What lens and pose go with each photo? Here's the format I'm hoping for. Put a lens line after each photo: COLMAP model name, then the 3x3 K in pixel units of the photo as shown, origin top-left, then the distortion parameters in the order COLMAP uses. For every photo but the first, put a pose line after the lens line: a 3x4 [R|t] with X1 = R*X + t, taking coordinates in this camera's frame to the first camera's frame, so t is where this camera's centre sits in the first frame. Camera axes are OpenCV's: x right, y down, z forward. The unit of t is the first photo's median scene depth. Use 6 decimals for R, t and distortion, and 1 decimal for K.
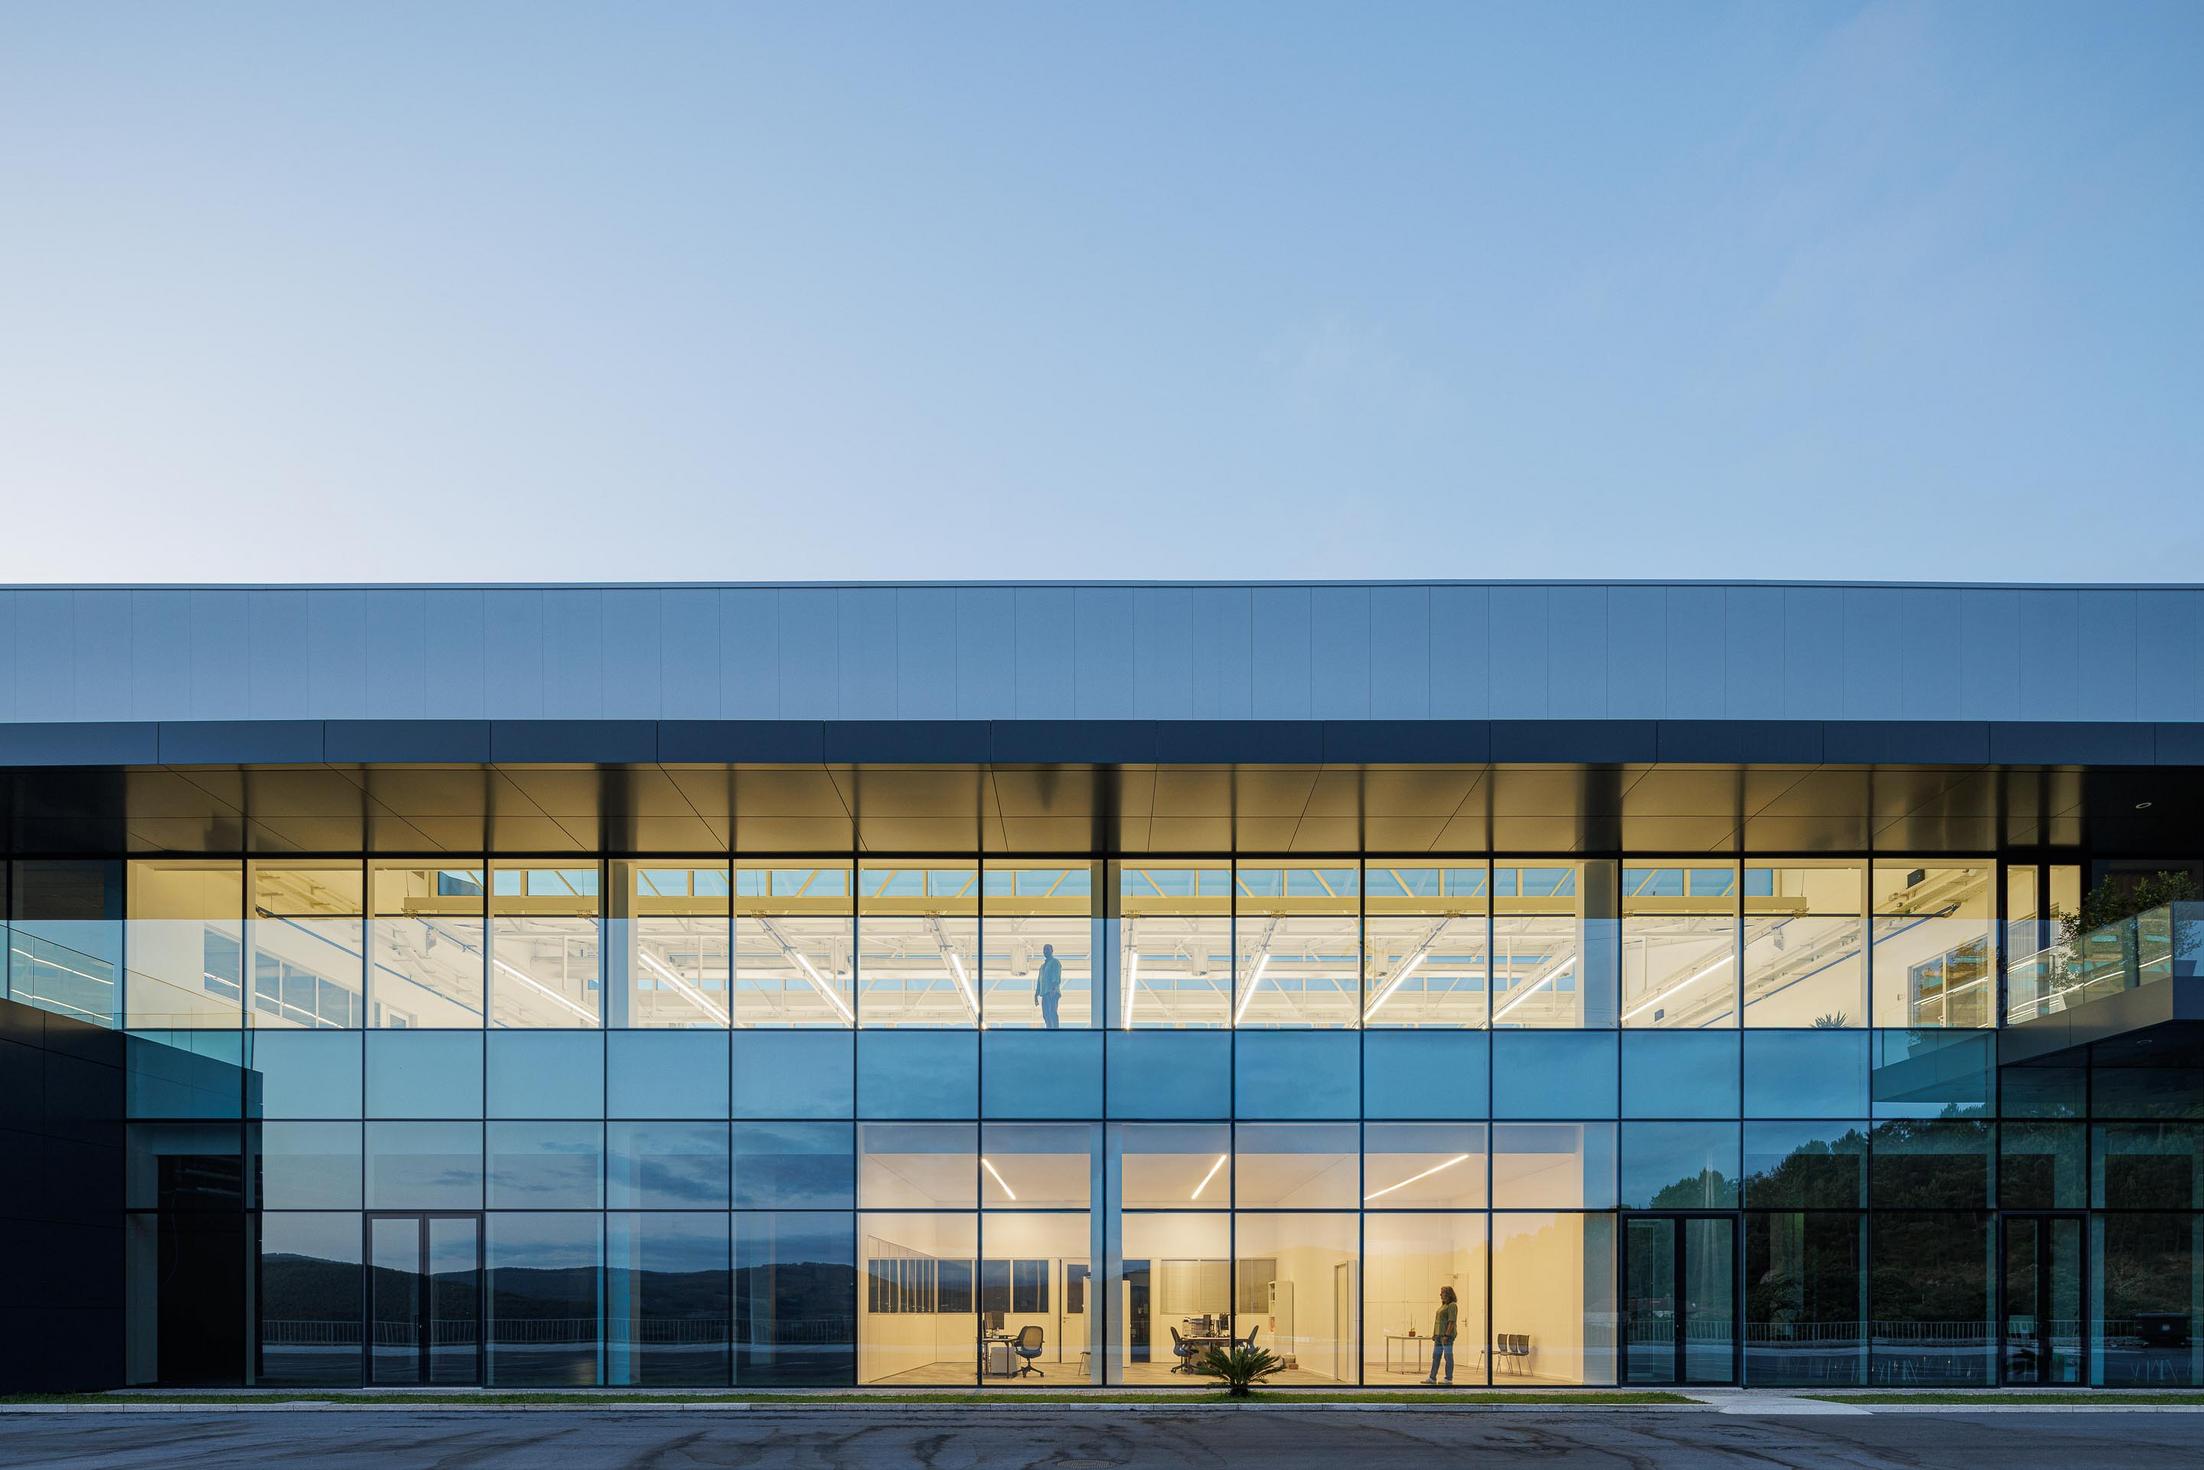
lens RADIAL K [[3296.9, 0, 1106.2], [0, 3296.9, 733.1], [0, 0, 1]] dist [-0.087018, 0.000000]
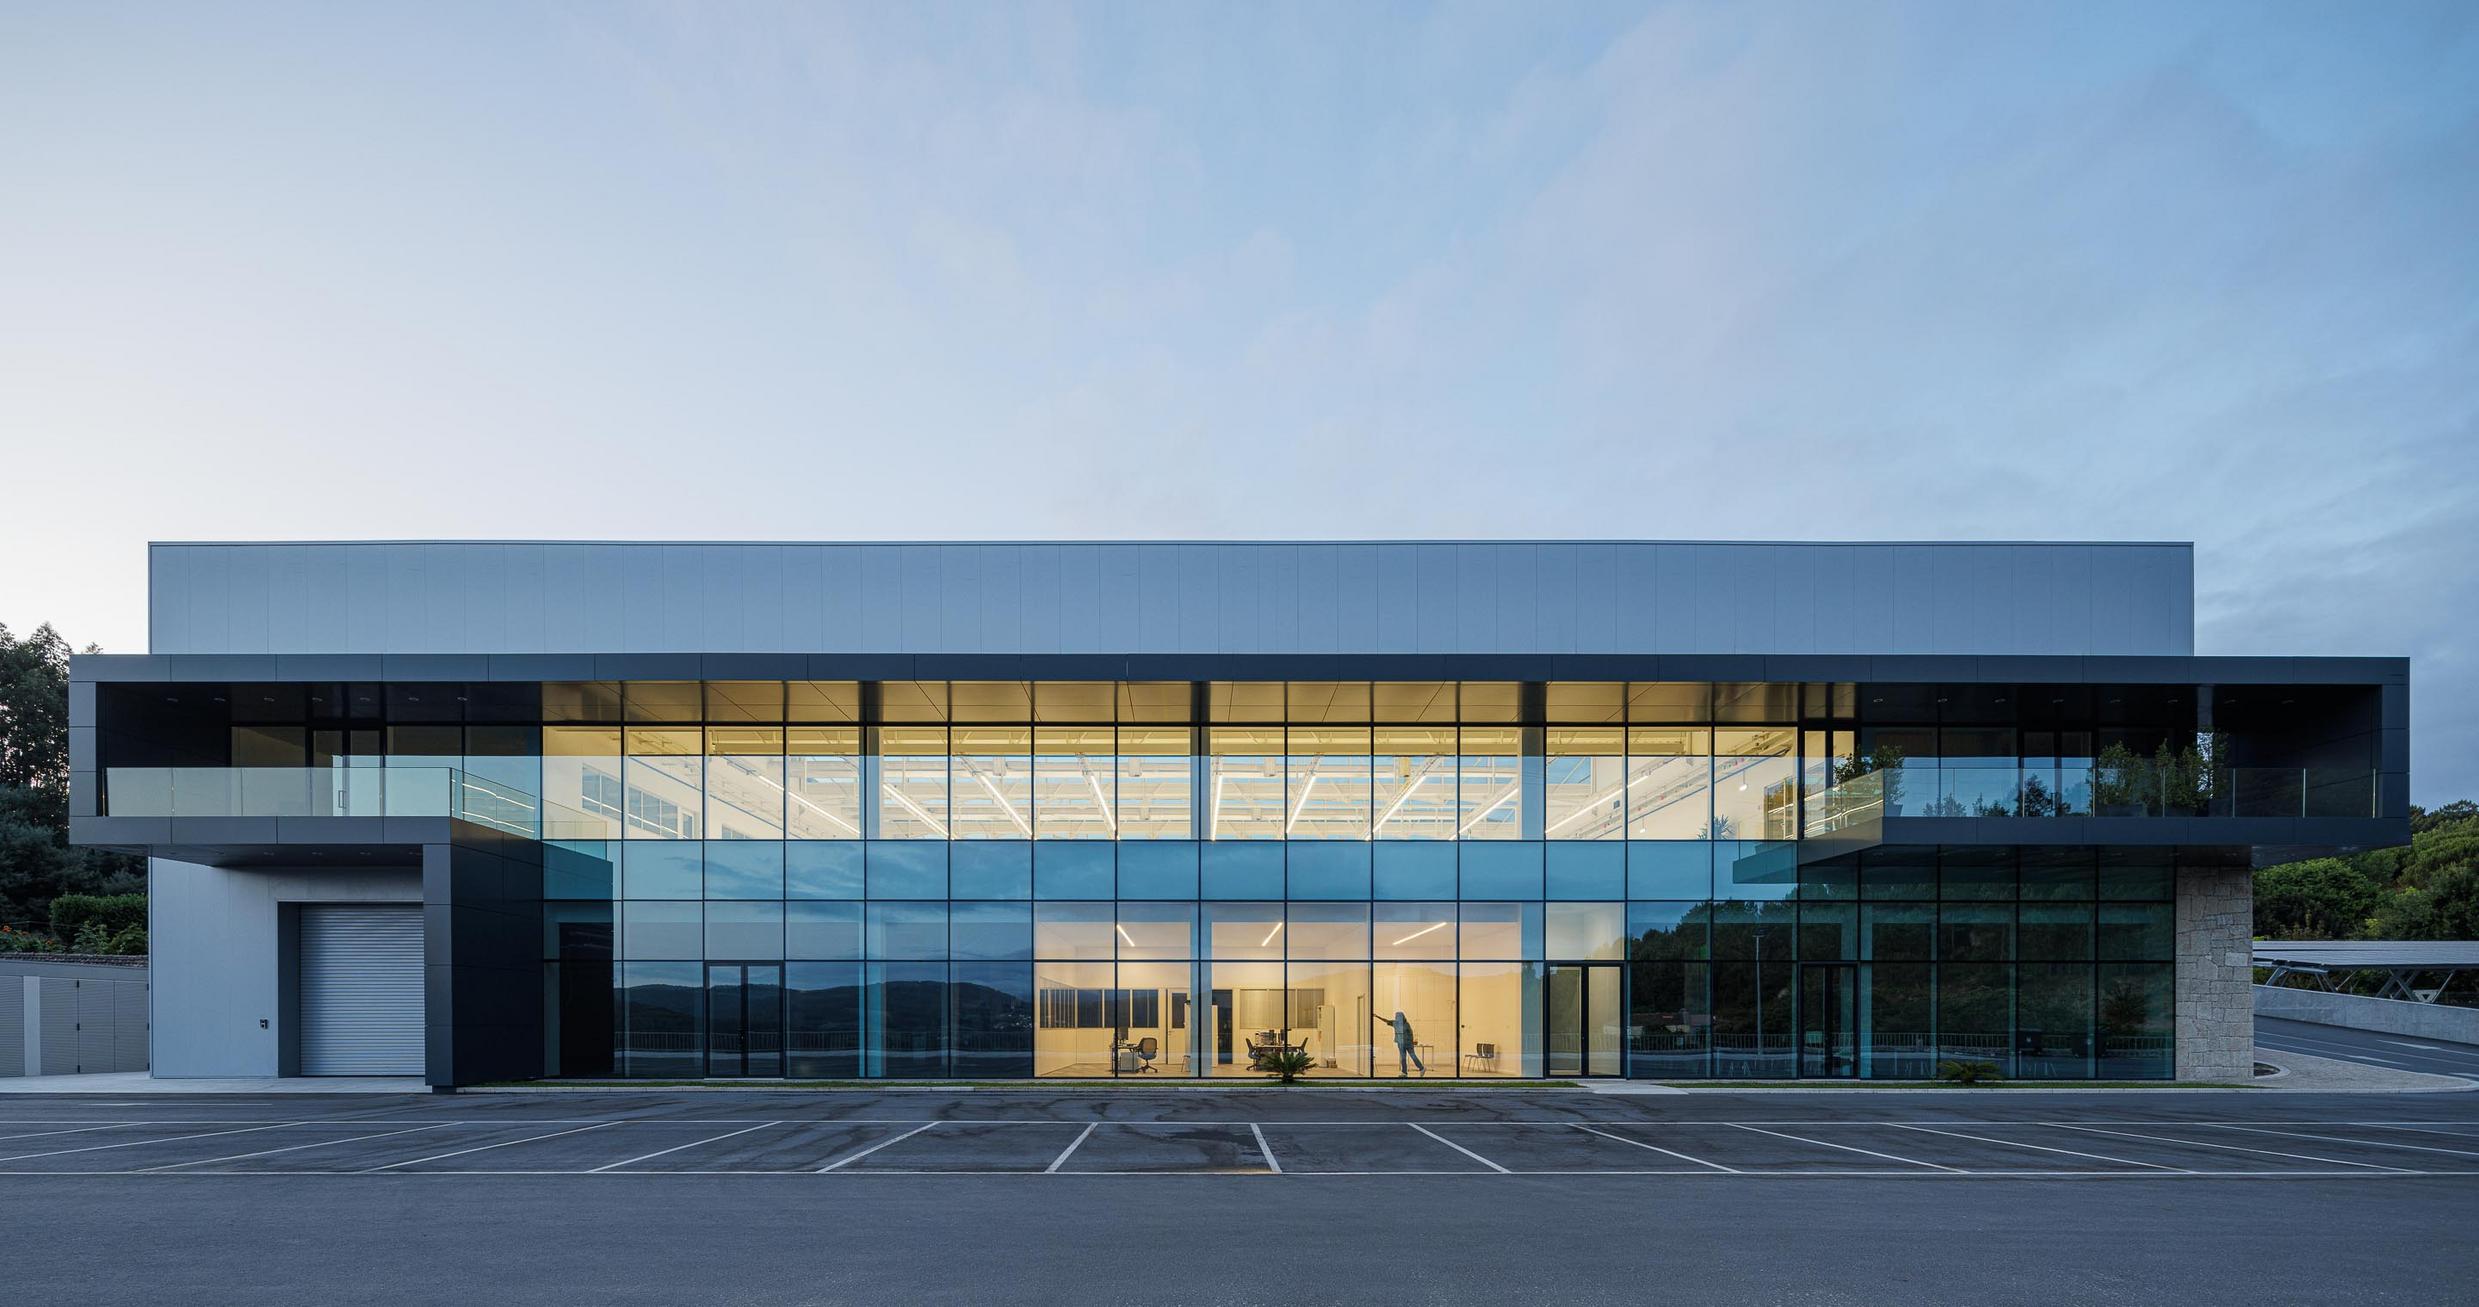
lens RADIAL K [[2601.9, 0, 1243.1], [0, 2601.9, 663.5], [0, 0, 1]] dist [-0.111539, 0.000000]
pose [[0.999860, 0.002045, 0.016602, -0.000449], [-0.002633, 0.999367, 0.035477, -0.031578], [-0.016519, -0.035516, 0.999233, -0.173122]]
